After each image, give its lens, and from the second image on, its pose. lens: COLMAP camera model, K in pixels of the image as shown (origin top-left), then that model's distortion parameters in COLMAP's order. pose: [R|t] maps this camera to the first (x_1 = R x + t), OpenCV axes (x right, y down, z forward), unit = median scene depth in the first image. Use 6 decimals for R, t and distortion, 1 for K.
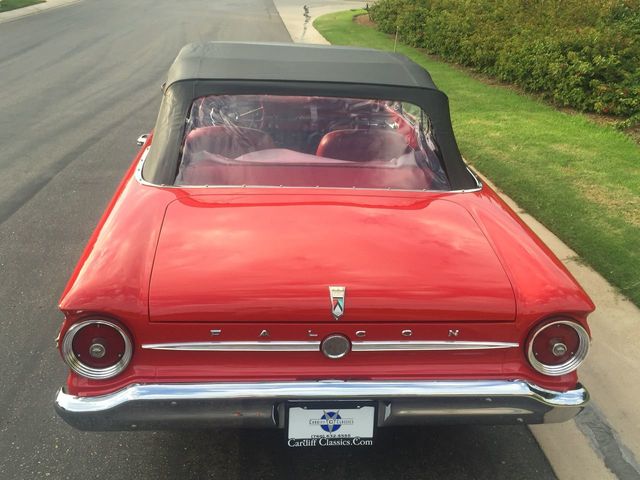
lens RADIAL K [[683.3, 0, 318.2], [0, 683.3, 240.3], [0, 0, 1]] dist [0.045006, 0.000000]
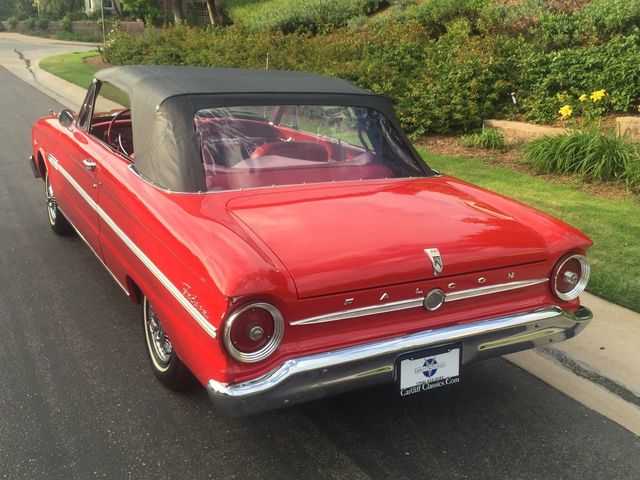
lens RADIAL K [[683.3, 0, 316.4], [0, 683.3, 244.0], [0, 0, 1]] dist [0.045006, 0.000000]
pose [[0.914902, -0.120539, 0.385260, -0.290708], [0.141595, 0.989566, -0.026643, 0.030353], [-0.378029, 0.078927, 0.922423, -0.008631]]
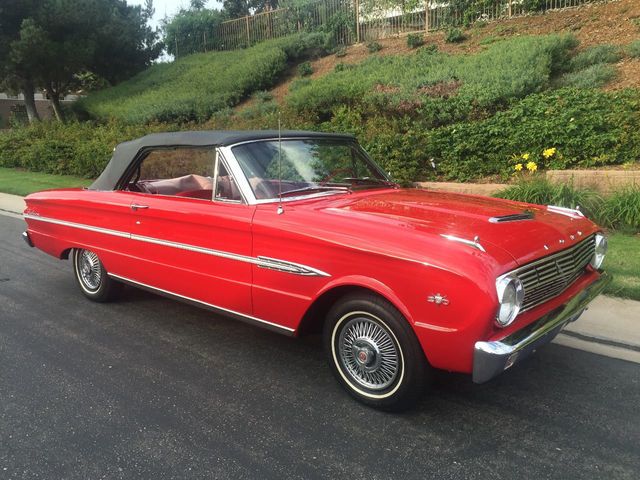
lens RADIAL K [[547.0, 0, 317.1], [0, 547.0, 239.7], [0, 0, 1]] dist [0.077619, -0.105467]
pose [[0.718992, -0.165298, 0.675076, -0.572959], [0.271594, 0.960897, -0.053978, -0.106566], [-0.639756, 0.222157, 0.735771, 0.472677]]
